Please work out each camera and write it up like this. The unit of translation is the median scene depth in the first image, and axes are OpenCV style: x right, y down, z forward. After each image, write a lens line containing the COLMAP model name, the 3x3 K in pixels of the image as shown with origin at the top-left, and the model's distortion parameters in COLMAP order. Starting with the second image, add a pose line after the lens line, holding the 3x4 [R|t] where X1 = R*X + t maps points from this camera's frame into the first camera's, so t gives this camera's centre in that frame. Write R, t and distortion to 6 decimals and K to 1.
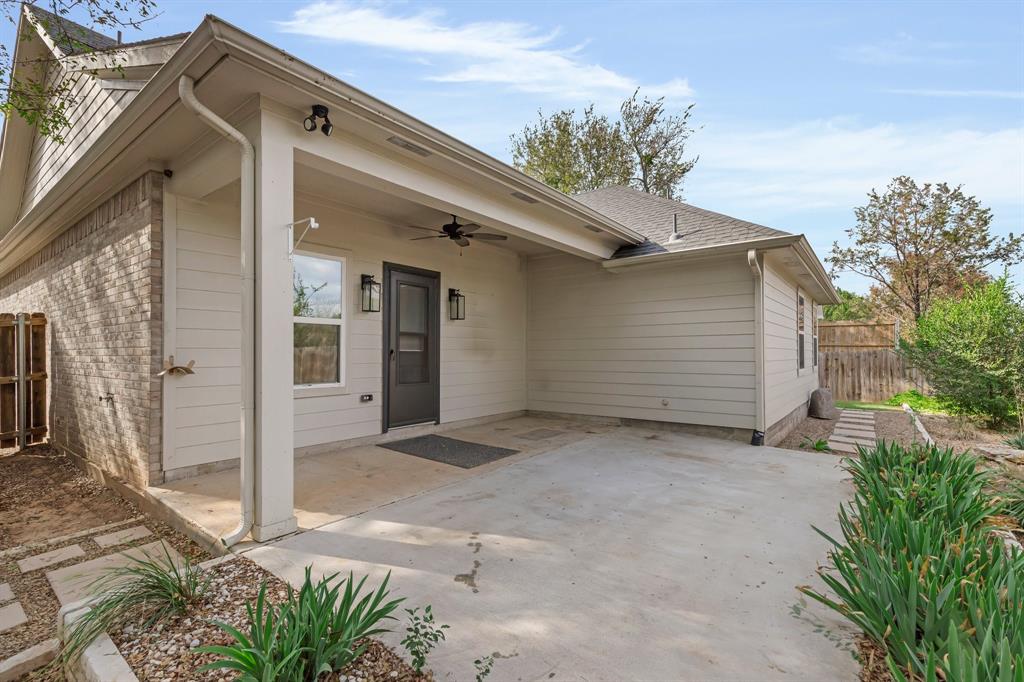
lens RADIAL K [[464.9, 0, 512.1], [0, 464.9, 344.8], [0, 0, 1]] dist [0.018501, 0.000102]
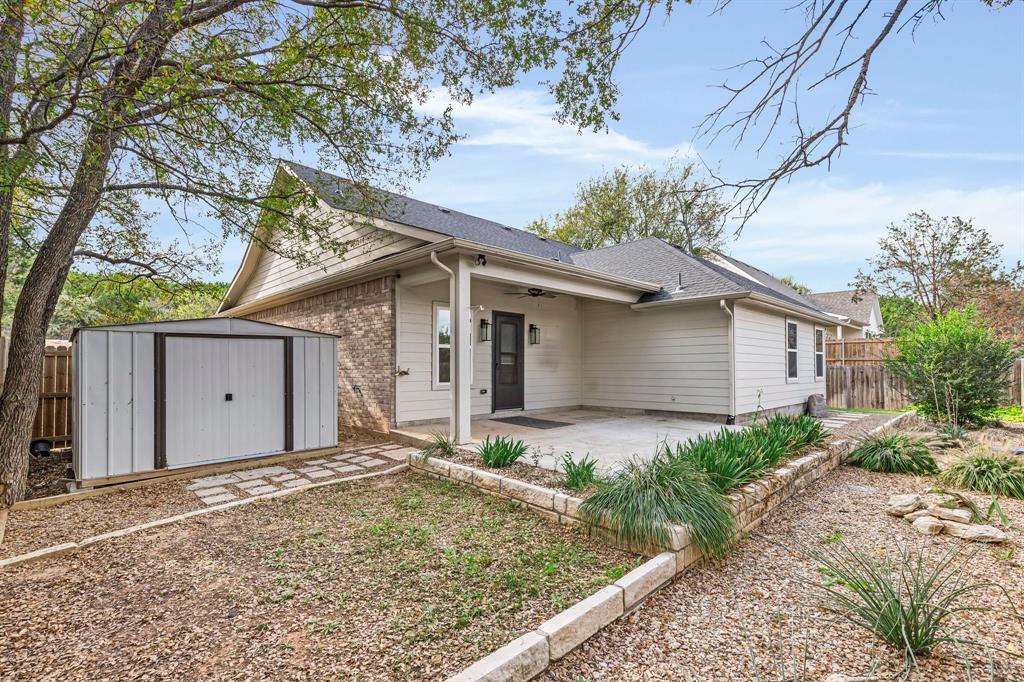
lens RADIAL K [[464.9, 0, 506.0], [0, 464.9, 365.5], [0, 0, 1]] dist [0.018501, 0.000102]
pose [[0.989260, 0.000040, -0.146165, 0.015387], [0.001661, 0.999932, 0.011517, -0.000409], [0.146156, -0.011636, 0.989193, -0.613851]]
